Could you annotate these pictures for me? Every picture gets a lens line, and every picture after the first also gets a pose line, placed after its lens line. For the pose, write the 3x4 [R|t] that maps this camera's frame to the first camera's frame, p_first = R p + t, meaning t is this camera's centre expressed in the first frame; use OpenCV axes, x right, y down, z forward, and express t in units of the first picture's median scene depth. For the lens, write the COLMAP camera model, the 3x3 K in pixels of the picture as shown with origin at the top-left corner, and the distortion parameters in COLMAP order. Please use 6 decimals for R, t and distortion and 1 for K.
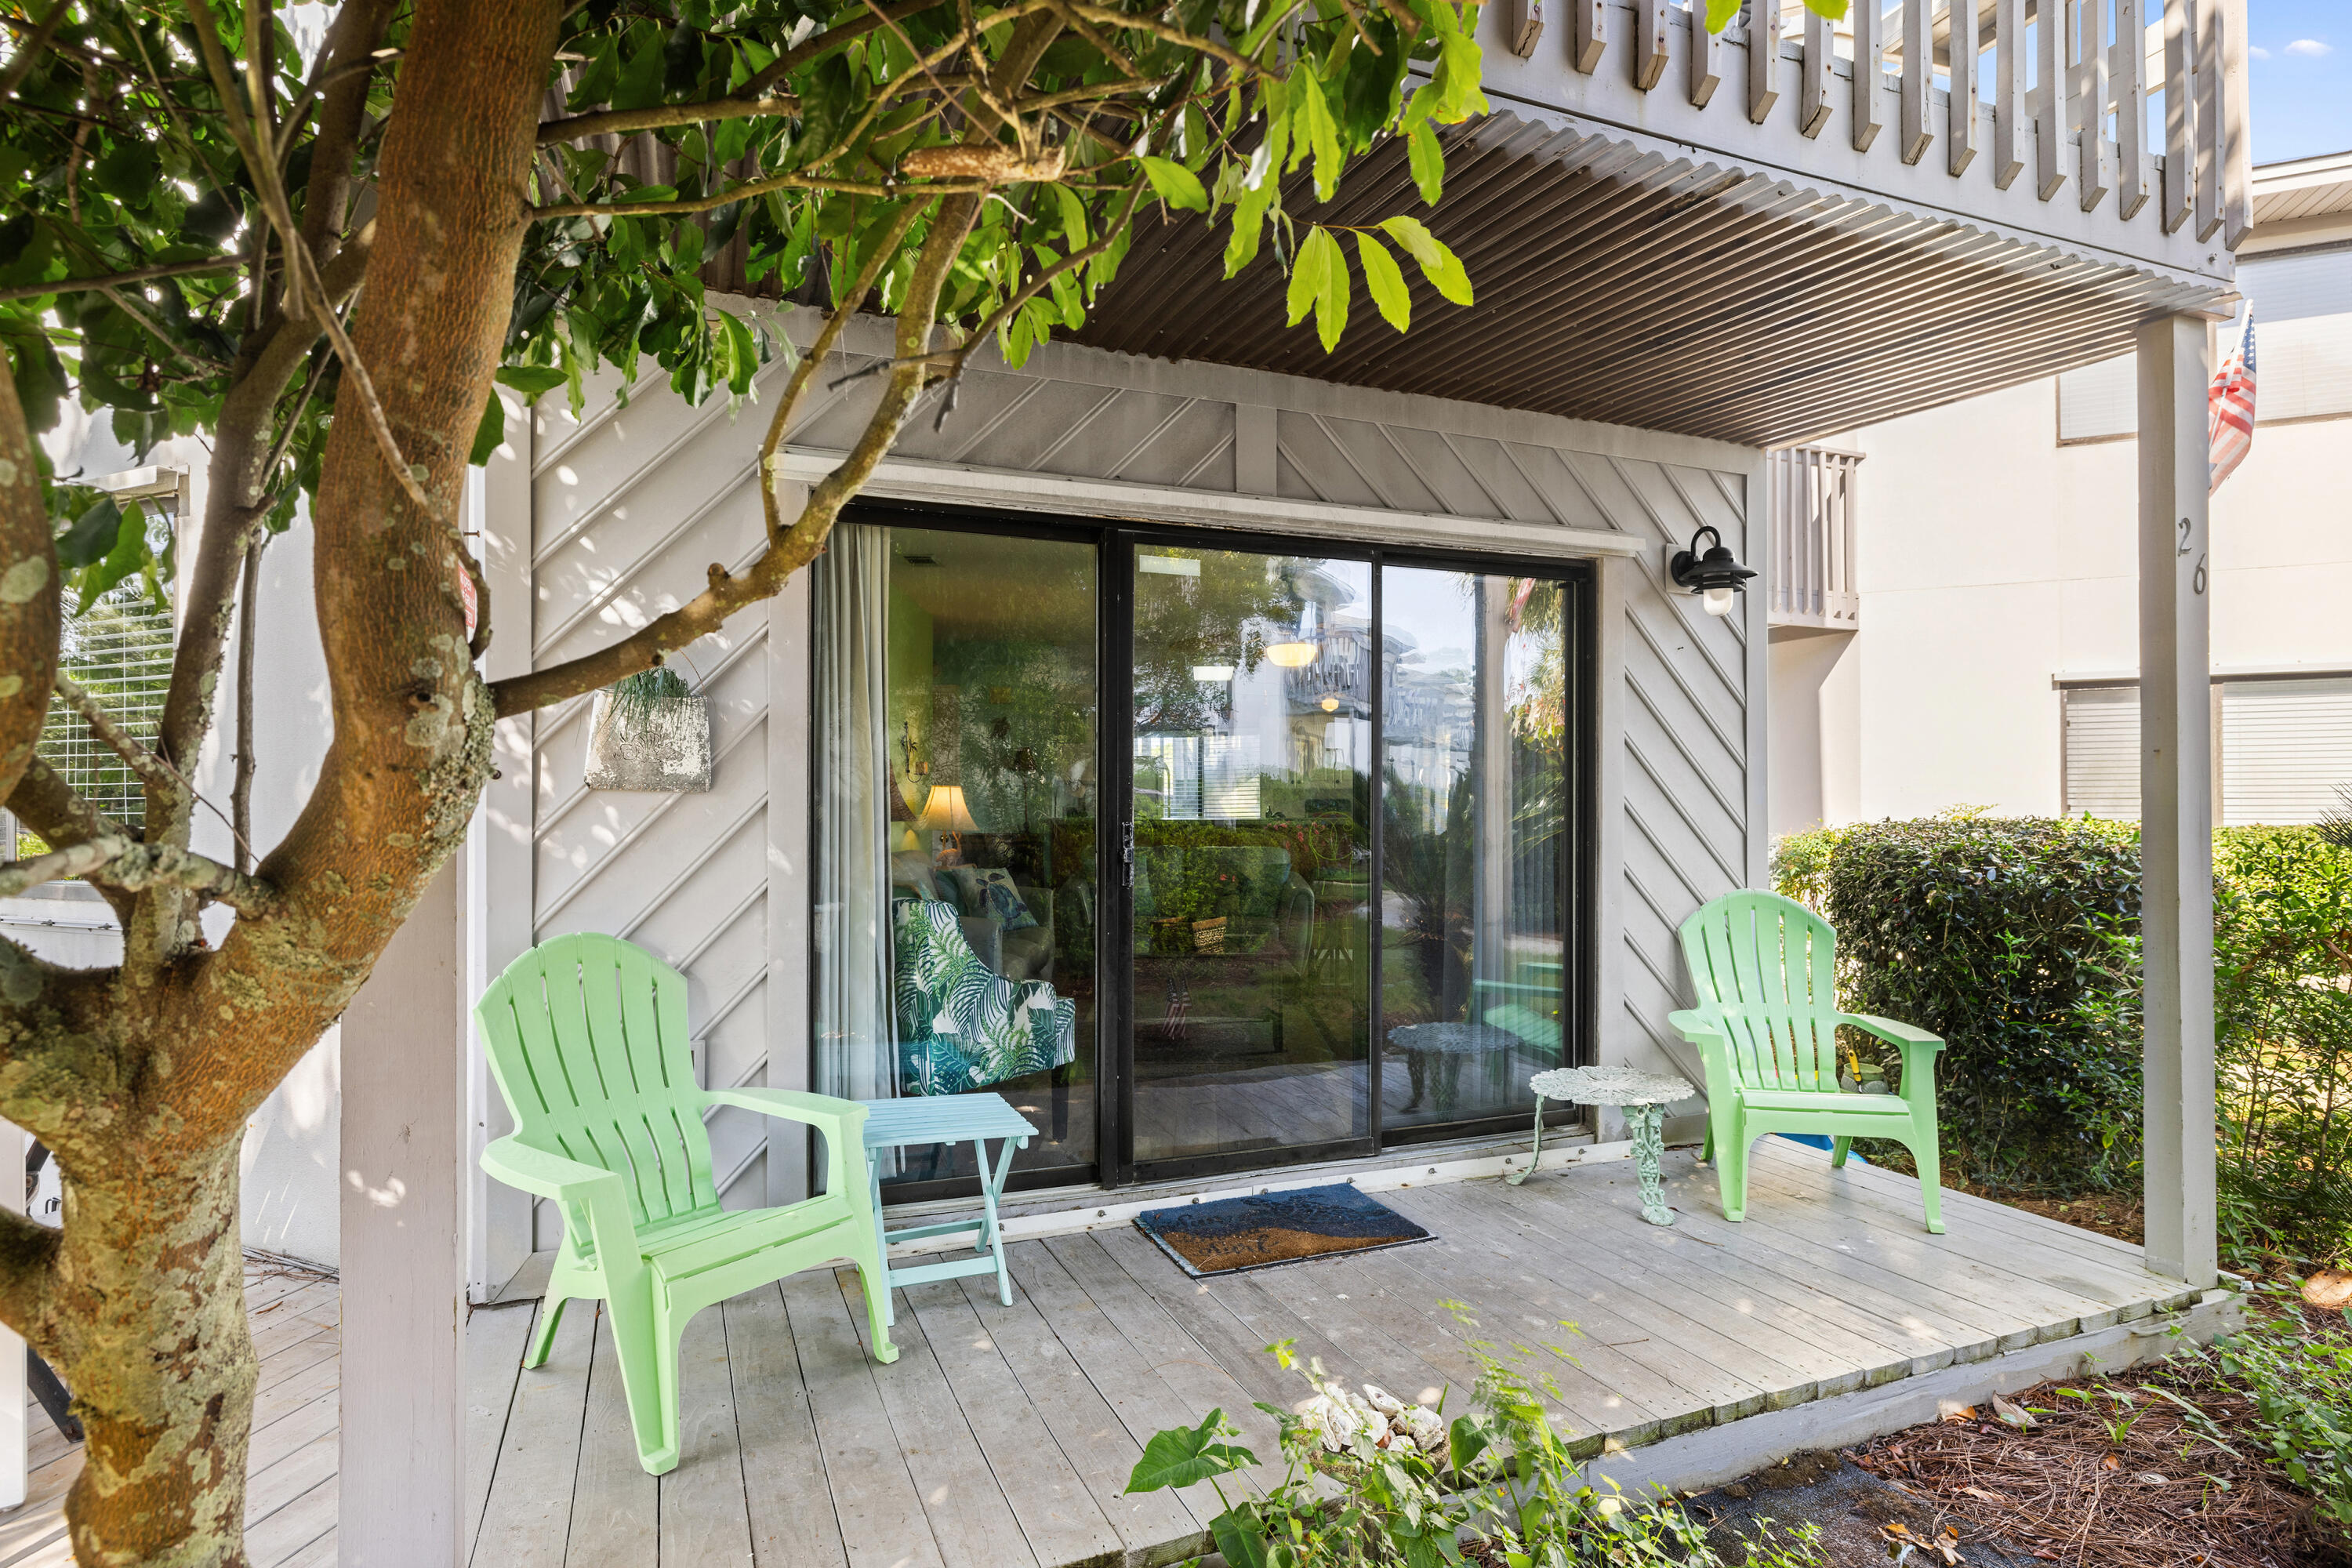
lens RADIAL K [[1175.6, 0, 1158.5], [0, 1175.6, 770.8], [0, 0, 1]] dist [-0.015100, -0.000792]
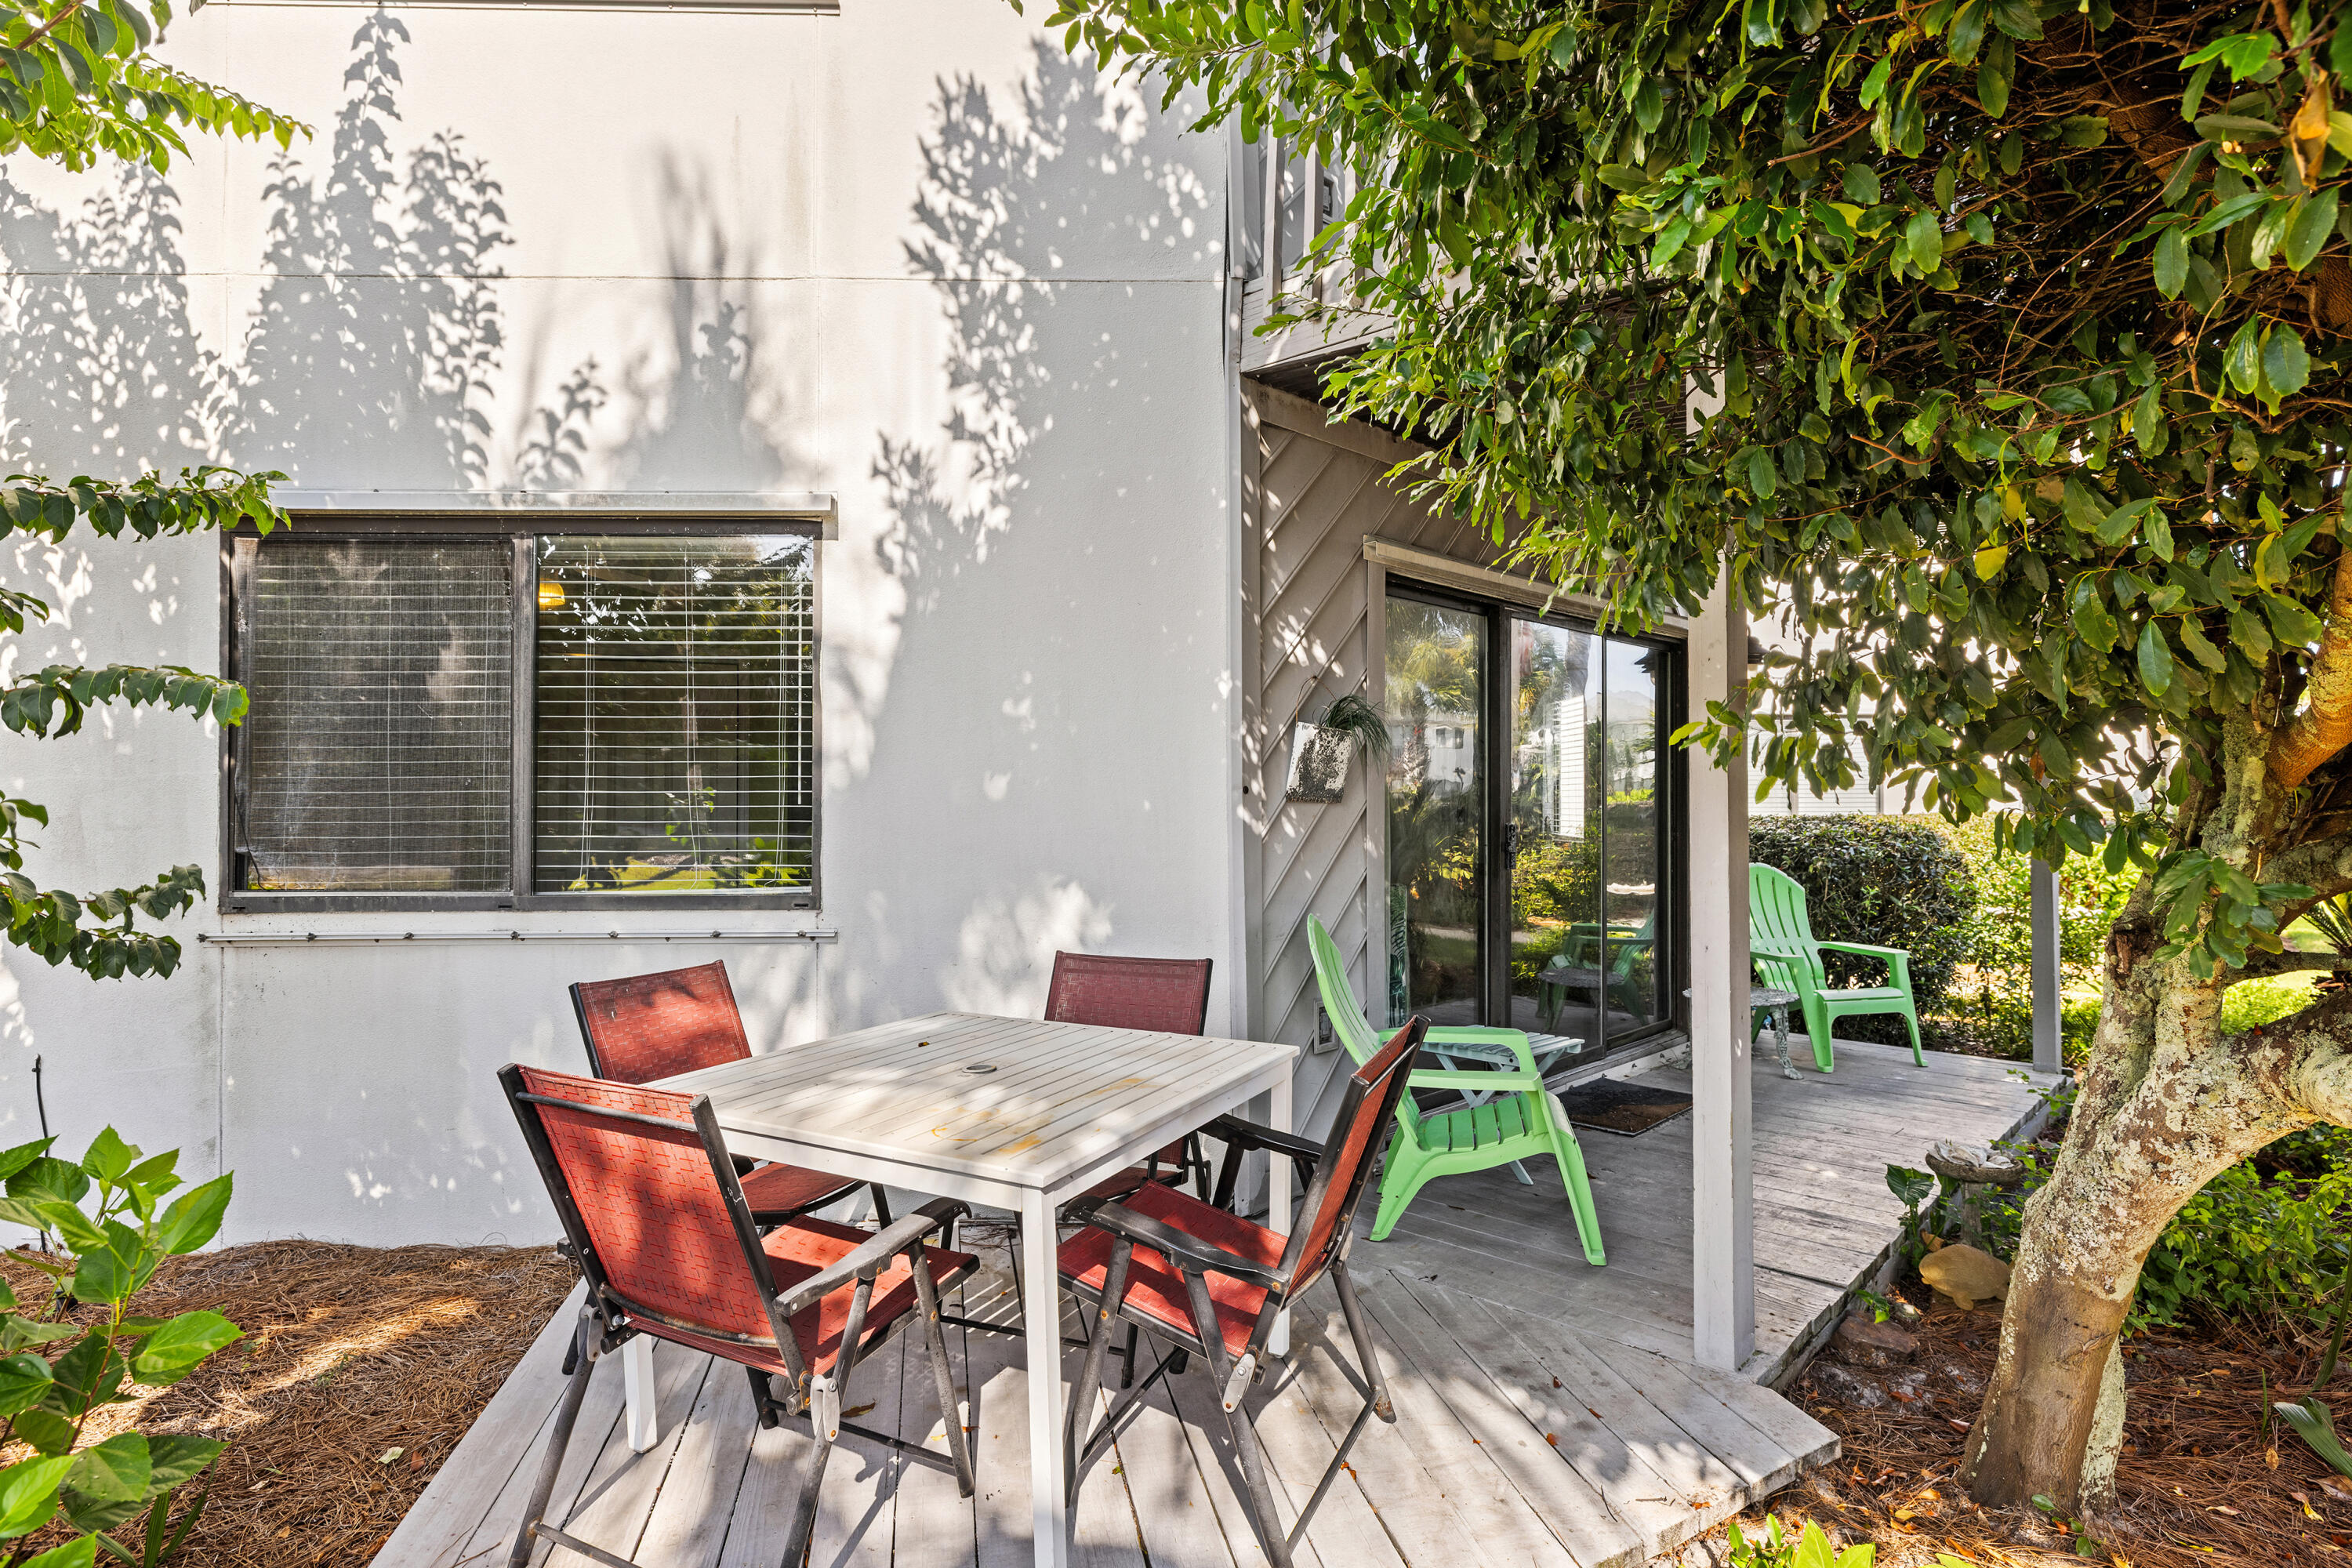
lens RADIAL K [[1175.6, 0, 1178.0], [0, 1175.6, 776.7], [0, 0, 1]] dist [-0.015100, -0.000792]
pose [[0.910106, 0.008262, 0.414294, -1.012967], [-0.012586, 0.999891, 0.007708, -0.016531], [-0.414185, -0.012230, 0.910110, -0.072939]]
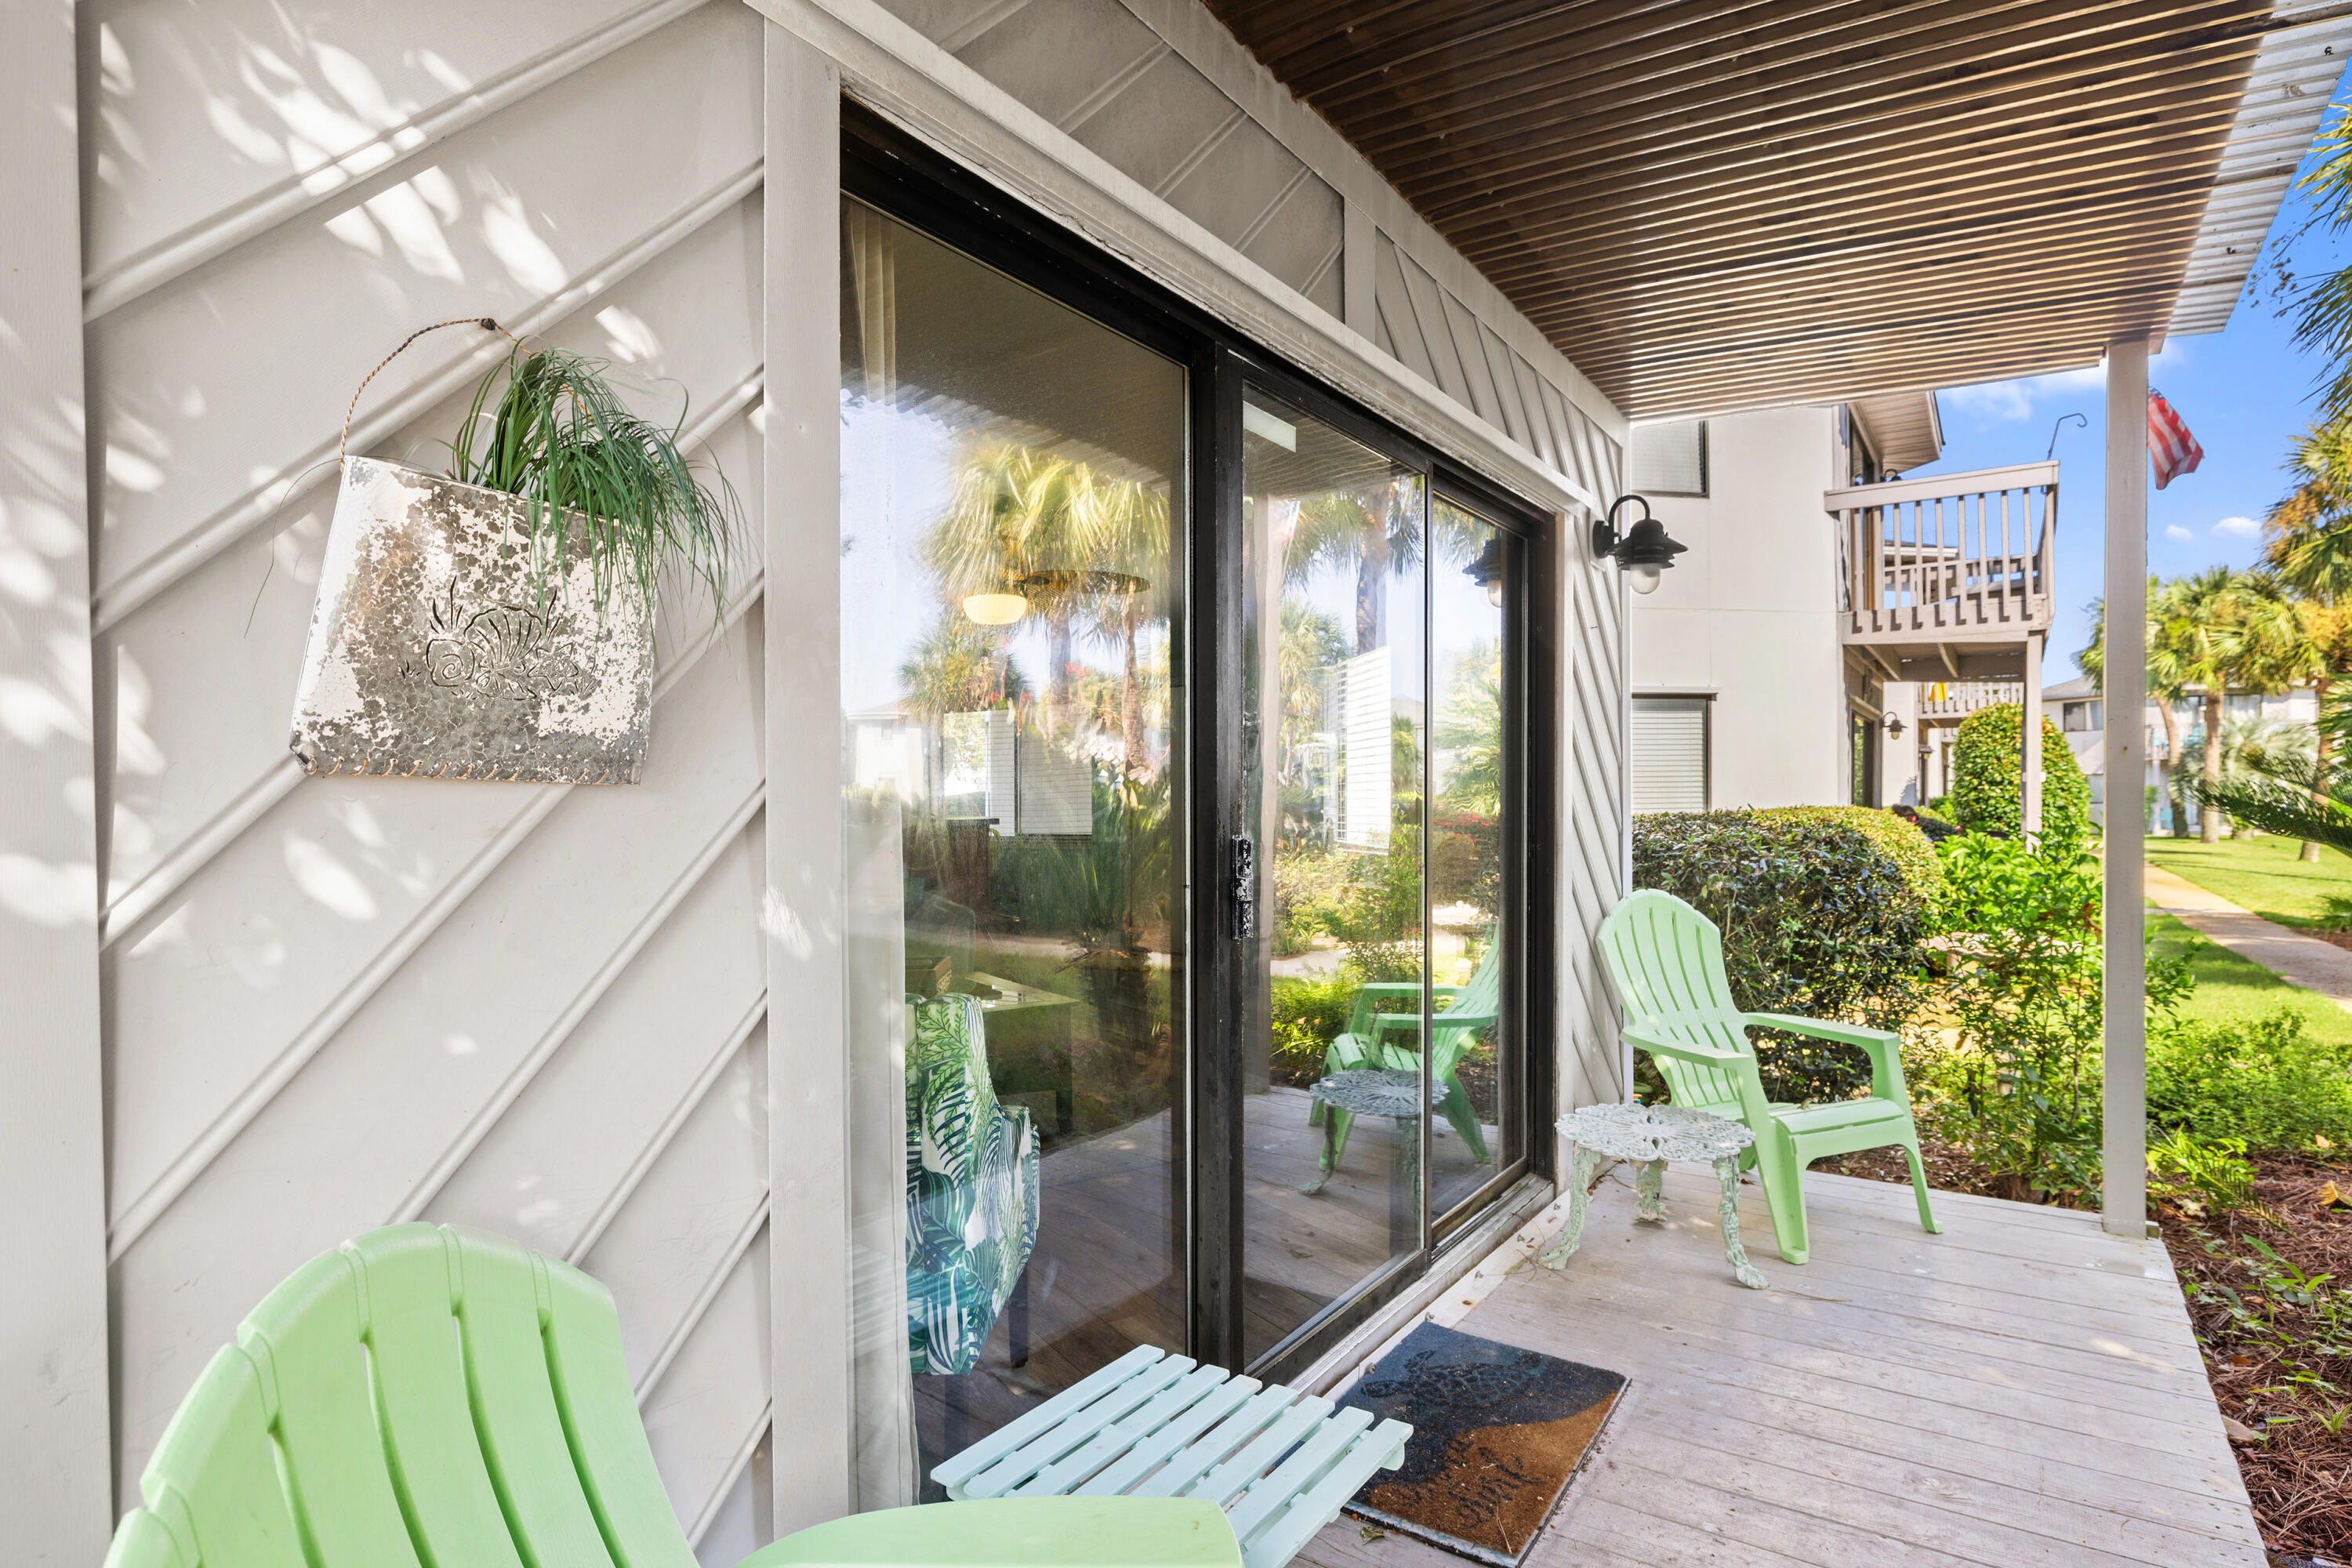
lens RADIAL K [[1175.6, 0, 1172.2], [0, 1175.6, 800.5], [0, 0, 1]] dist [-0.015100, -0.000792]
pose [[0.828087, -0.006097, 0.560566, -0.431061], [-0.008170, 0.999703, 0.022943, 0.012719], [-0.560539, -0.023579, 0.827792, 0.562172]]
